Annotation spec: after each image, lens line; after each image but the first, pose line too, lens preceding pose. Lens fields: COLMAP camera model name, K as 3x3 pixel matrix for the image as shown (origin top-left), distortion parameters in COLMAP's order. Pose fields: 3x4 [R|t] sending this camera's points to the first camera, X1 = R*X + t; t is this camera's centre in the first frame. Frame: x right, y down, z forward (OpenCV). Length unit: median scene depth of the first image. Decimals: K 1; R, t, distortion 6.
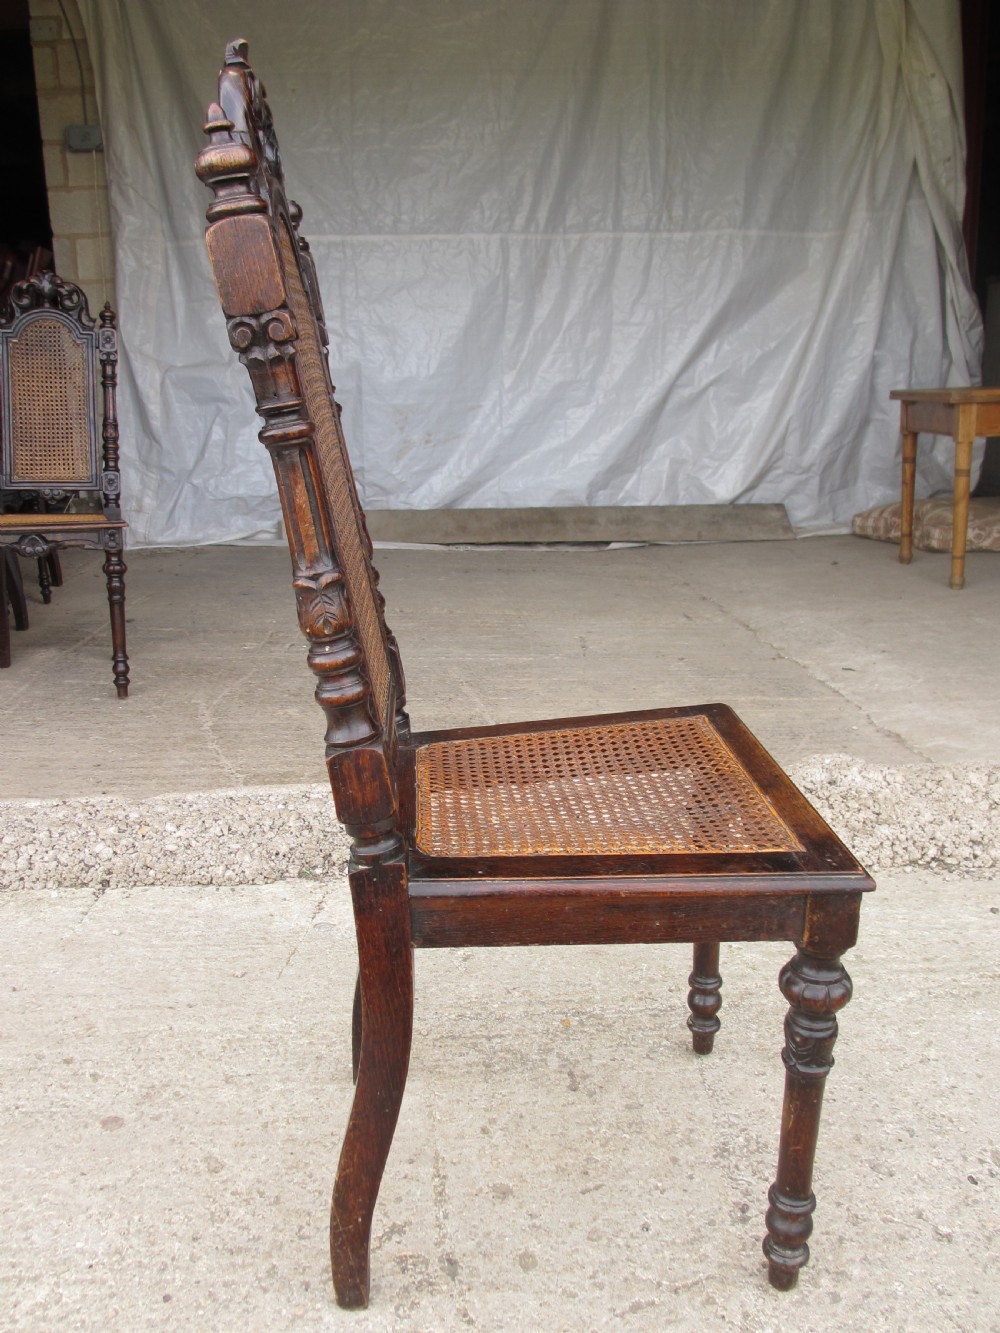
lens RADIAL K [[1115.9, 0, 498.4], [0, 1115.9, 669.7], [0, 0, 1]] dist [-0.043421, 0.011106]
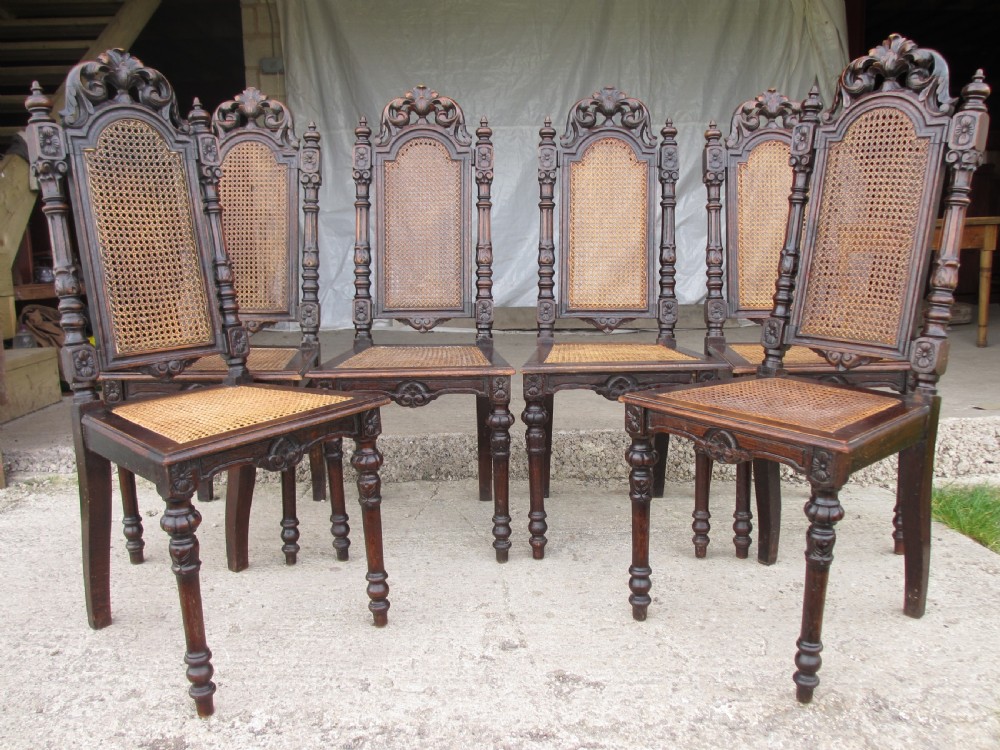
lens RADIAL K [[837.1, 0, 501.1], [0, 837.1, 376.9], [0, 0, 1]] dist [-0.043421, 0.011106]
pose [[0.999050, 0.009744, -0.042477, -0.001139], [-0.013268, 0.996421, -0.083482, 0.128668], [0.041512, 0.083967, 0.995604, -0.309518]]
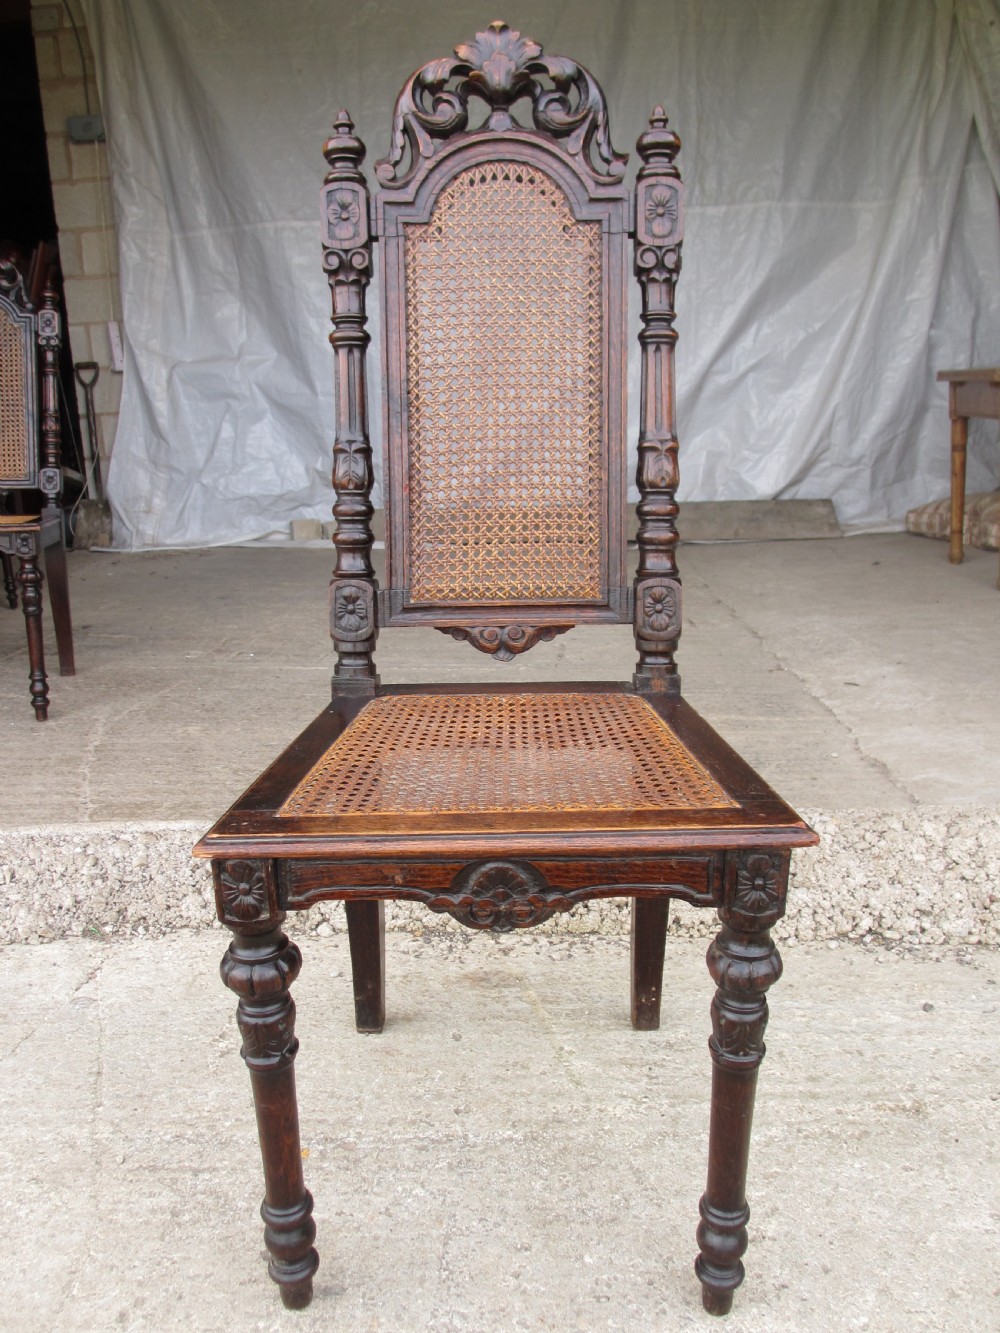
lens RADIAL K [[1118.6, 0, 500.0], [0, 1118.6, 666.5], [0, 0, 1]] dist [-0.043782, 0.011928]
pose [[0.996075, 0.003858, -0.088427, 0.199357], [-0.004356, 0.999976, -0.005443, -0.013829], [0.088403, 0.005807, 0.996068, 0.182107]]
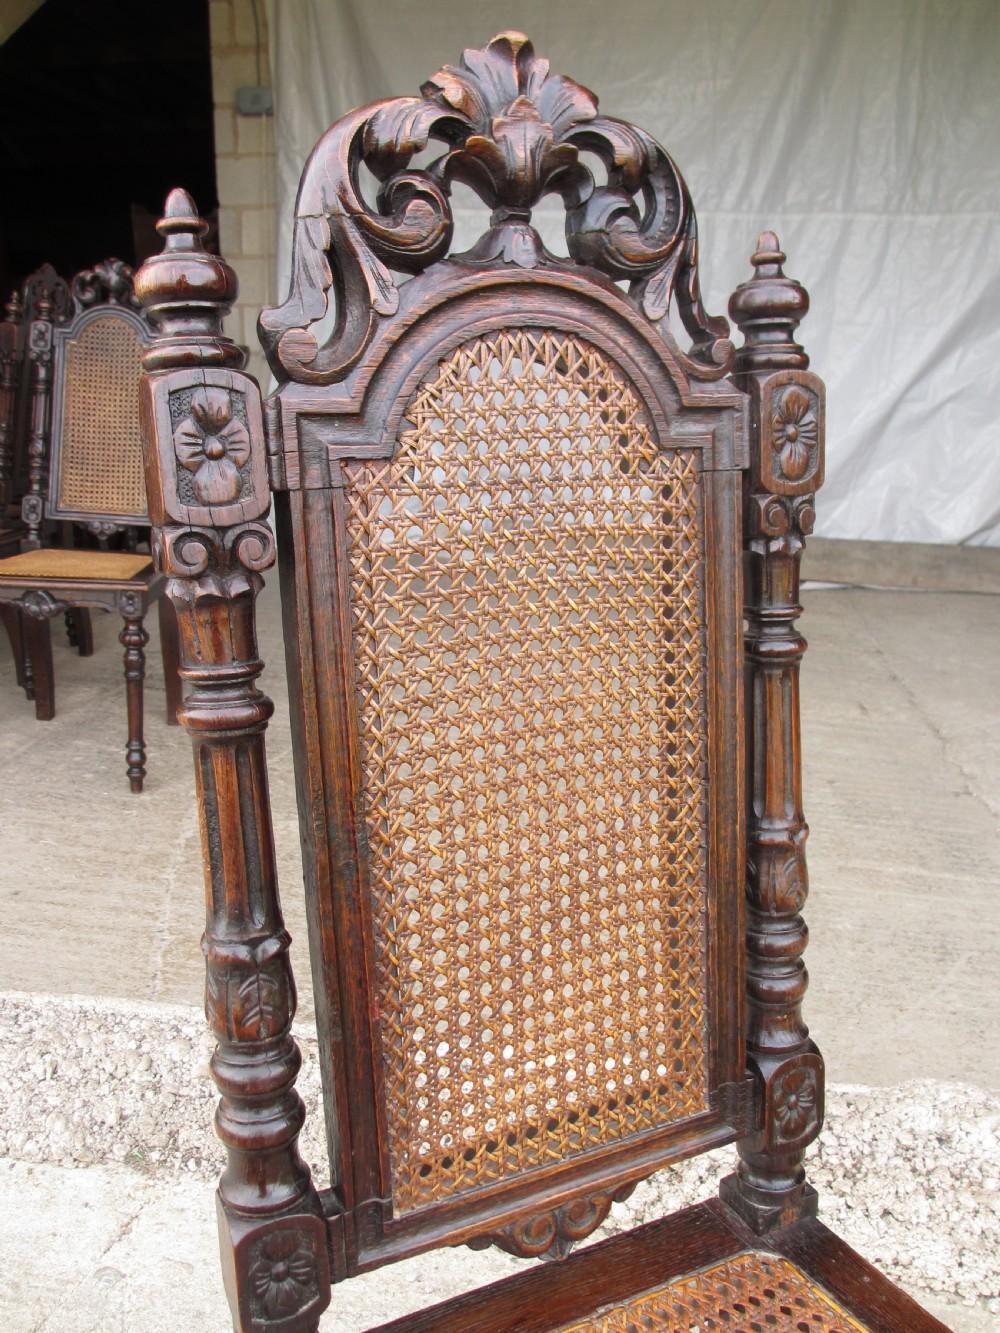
lens RADIAL K [[1115.9, 0, 498.4], [0, 1115.9, 669.7], [0, 0, 1]] dist [-0.043421, 0.011106]
pose [[0.973564, 0.098598, -0.206036, 0.160298], [-0.092617, 0.994957, 0.038502, -0.169182], [0.208793, -0.018402, 0.977787, 0.350064]]
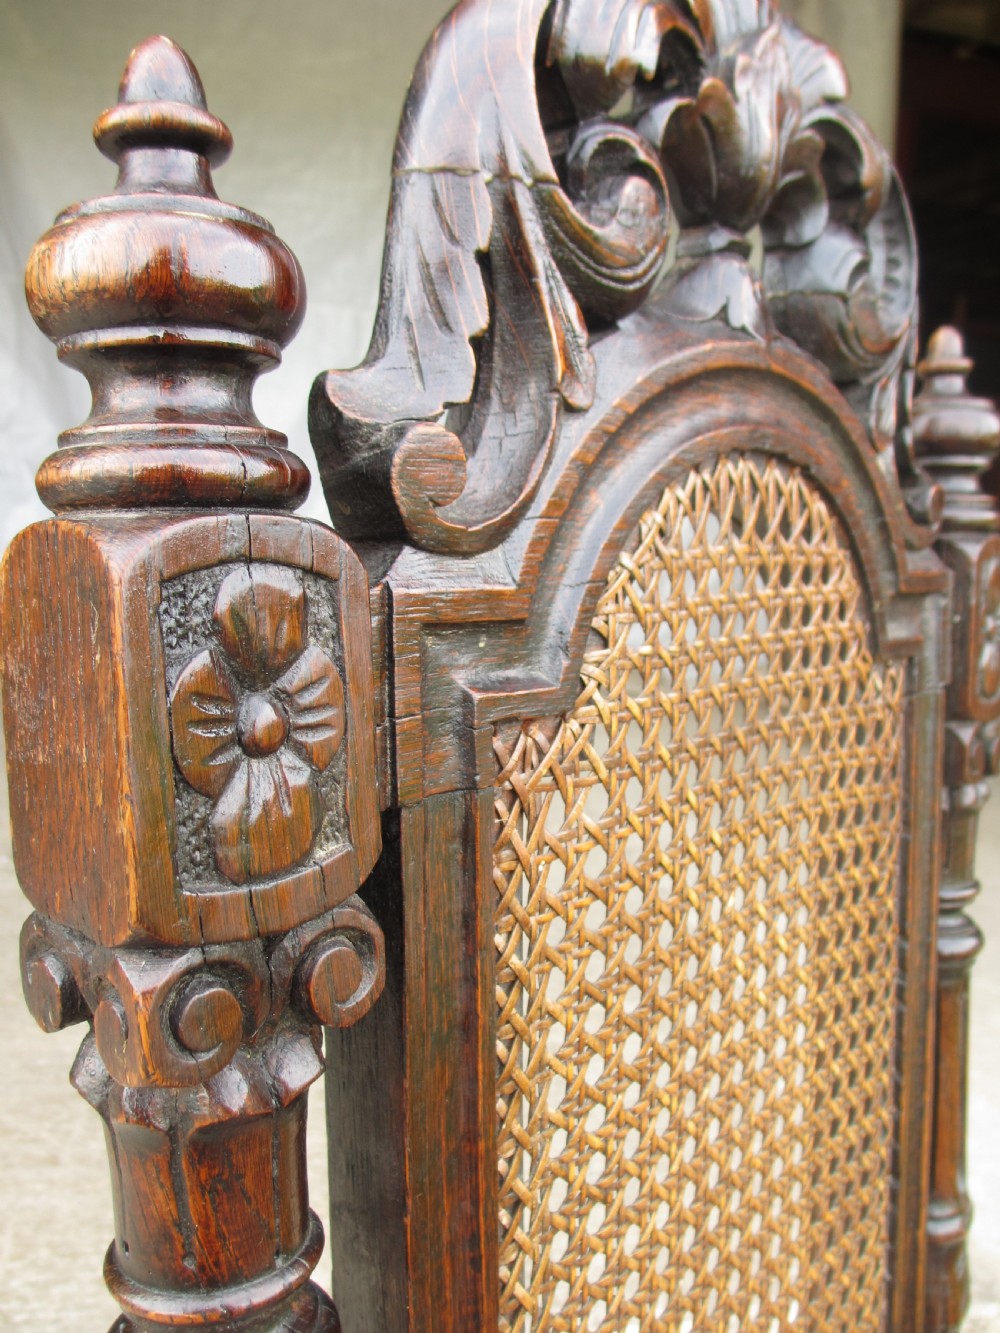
lens RADIAL K [[1118.6, 0, 500.0], [0, 1118.6, 666.5], [0, 0, 1]] dist [-0.043782, 0.011928]
pose [[0.985652, 0.083848, 0.146490, 0.048674], [-0.073332, 0.994425, -0.075774, -0.202059], [-0.152027, 0.063944, 0.986306, 0.485400]]
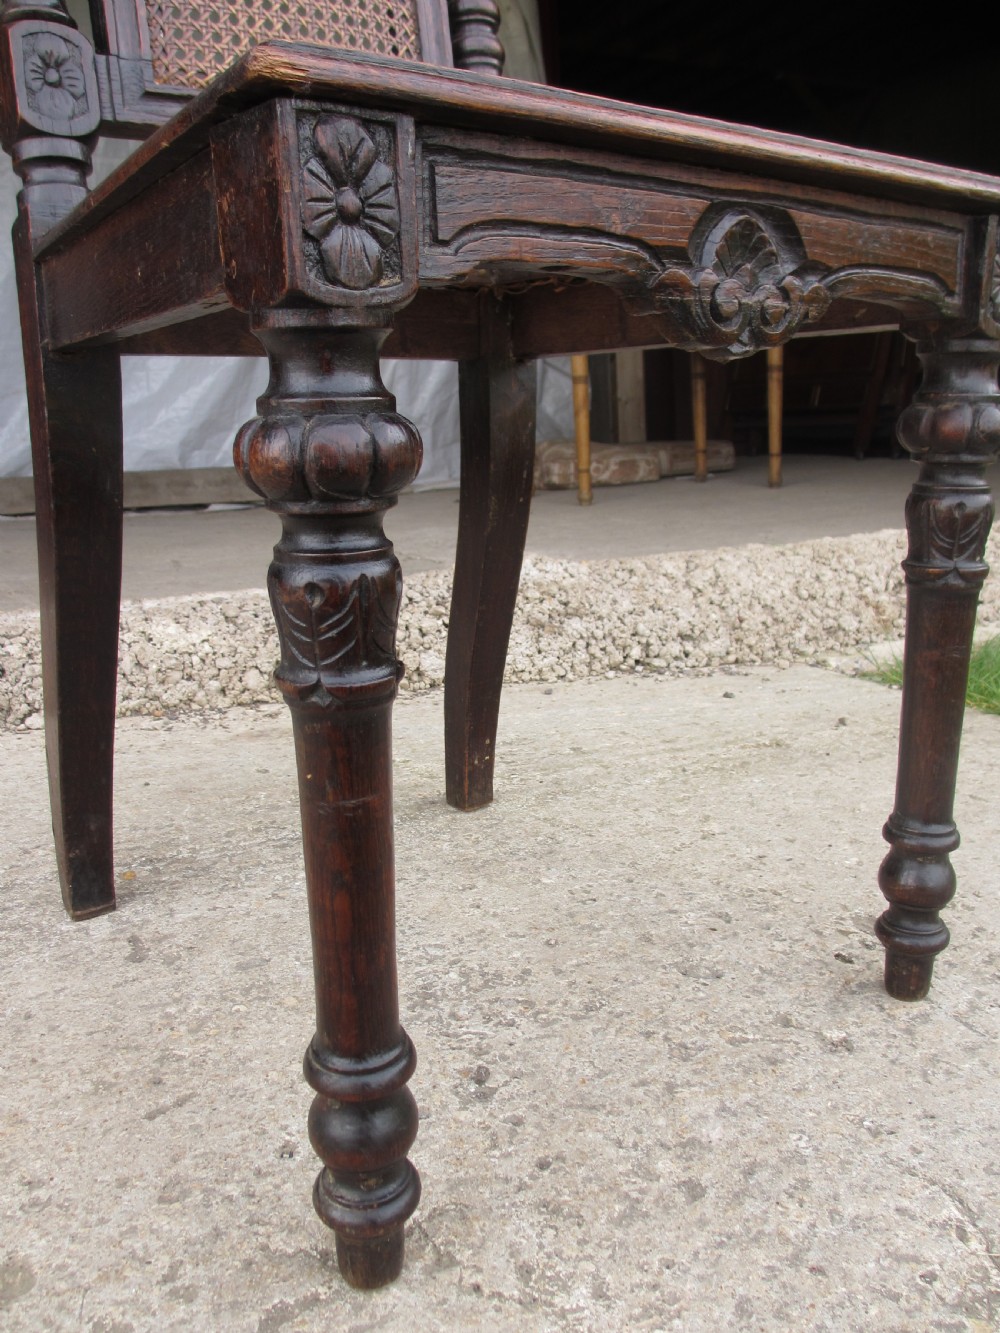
lens RADIAL K [[1118.0, 0, 497.3], [0, 1118.0, 665.9], [0, 0, 1]] dist [-0.053110, 0.017488]
pose [[0.941582, -0.088521, 0.324943, 0.048001], [0.103876, 0.994132, -0.030176, 0.186894], [-0.320365, 0.062167, 0.945252, 0.297394]]
